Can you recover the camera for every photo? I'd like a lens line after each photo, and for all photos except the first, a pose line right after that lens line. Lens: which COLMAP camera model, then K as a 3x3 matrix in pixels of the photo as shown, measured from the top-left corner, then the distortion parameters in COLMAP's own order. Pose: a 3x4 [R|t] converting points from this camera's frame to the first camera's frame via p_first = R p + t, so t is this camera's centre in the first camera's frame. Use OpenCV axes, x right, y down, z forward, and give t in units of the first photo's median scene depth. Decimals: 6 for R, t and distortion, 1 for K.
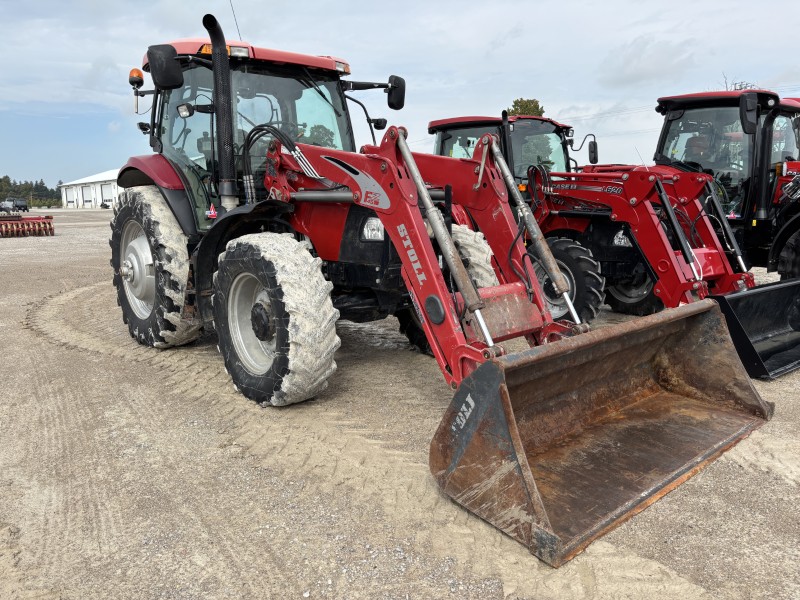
lens RADIAL K [[609.5, 0, 400.0], [0, 609.5, 300.0], [0, 0, 1]] dist [0.051860, -0.061219]
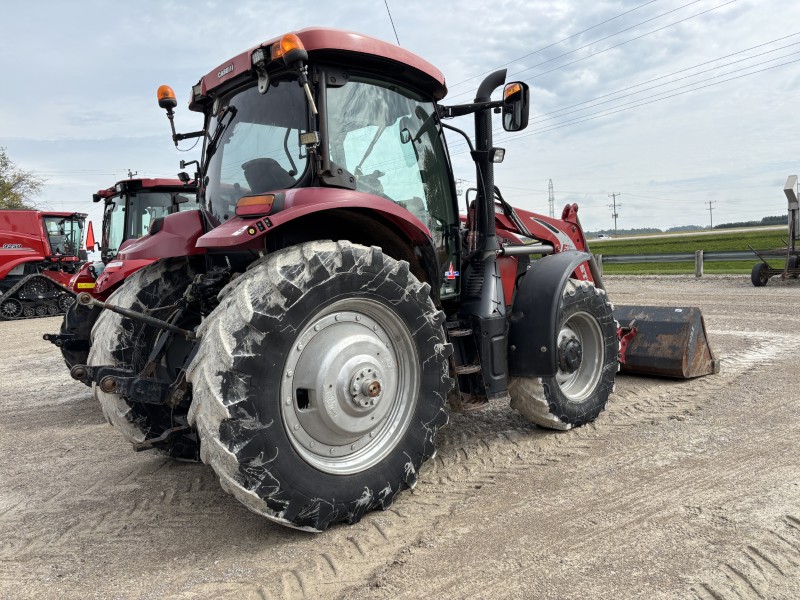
lens RADIAL K [[599.9, 0, 400.0], [0, 599.9, 300.0], [0, 0, 1]] dist [0.061699, -0.071694]
pose [[-0.020196, -0.061270, 0.997917, -1.324271], [0.221435, 0.973058, 0.064225, -0.205707], [-0.974966, 0.222270, -0.006085, 1.278765]]
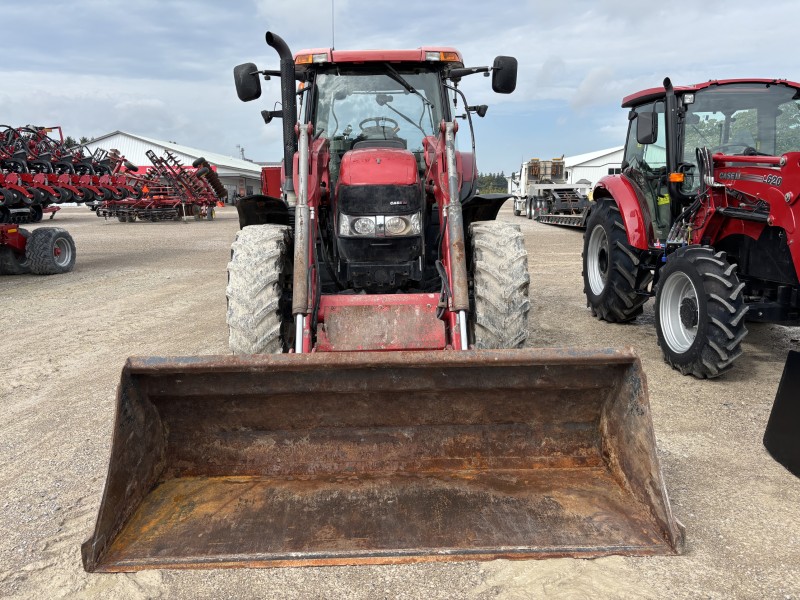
lens RADIAL K [[609.5, 0, 400.0], [0, 609.5, 300.0], [0, 0, 1]] dist [0.051860, -0.061219]
pose [[0.767854, 0.114557, -0.630300, 0.669474], [-0.103729, 0.993131, 0.054136, -0.058704], [0.632172, 0.023812, 0.774462, 0.294212]]
